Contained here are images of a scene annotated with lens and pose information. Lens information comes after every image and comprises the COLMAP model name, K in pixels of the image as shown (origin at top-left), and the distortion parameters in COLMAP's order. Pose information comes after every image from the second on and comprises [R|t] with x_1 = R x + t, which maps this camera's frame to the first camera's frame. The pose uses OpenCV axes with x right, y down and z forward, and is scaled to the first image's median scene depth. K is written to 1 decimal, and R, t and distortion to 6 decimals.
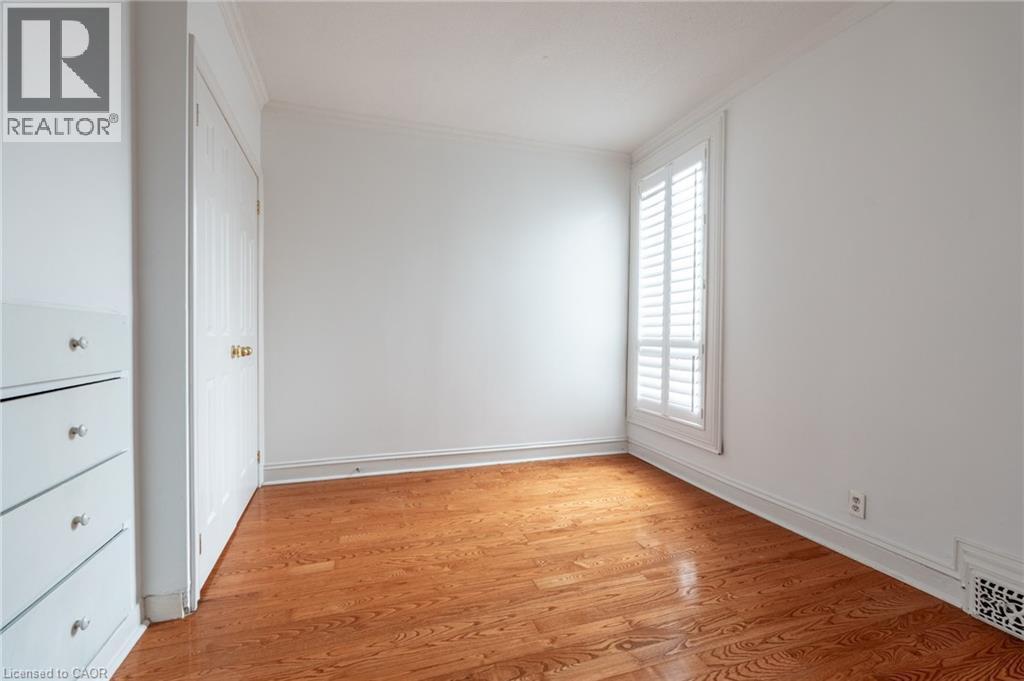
lens RADIAL K [[451.8, 0, 511.1], [0, 451.8, 338.6], [0, 0, 1]] dist [-0.002638, 0.000089]
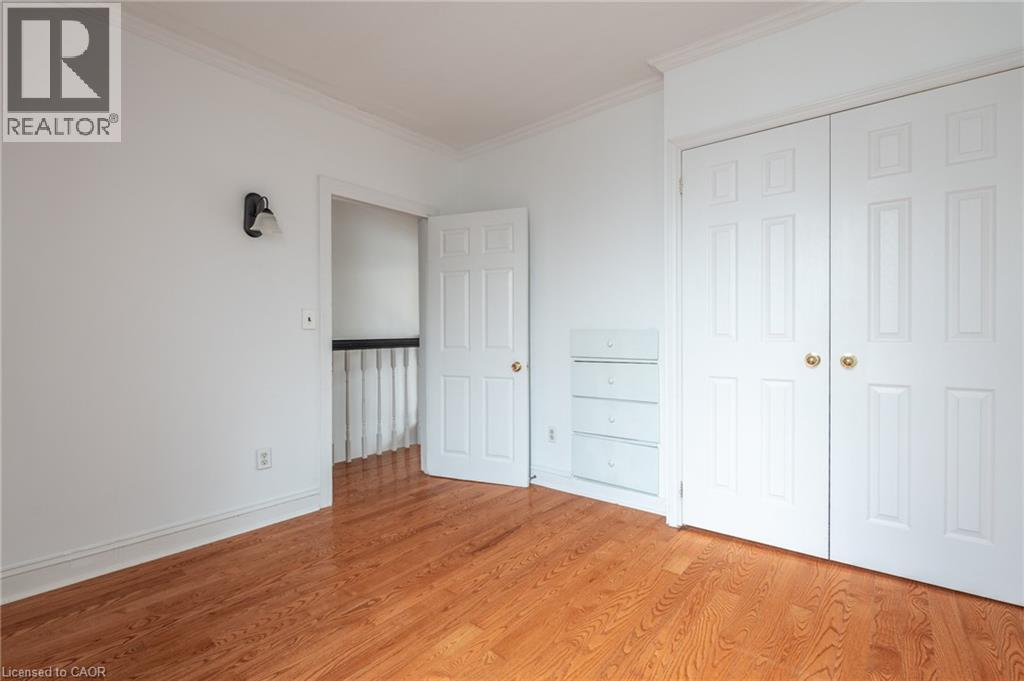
lens RADIAL K [[451.8, 0, 512.8], [0, 451.8, 337.6], [0, 0, 1]] dist [-0.002638, 0.000089]
pose [[-0.855462, 0.006320, -0.517827, 0.445909], [-0.001860, 0.999882, 0.015277, -0.028556], [0.517862, 0.014032, -0.855349, 1.788209]]
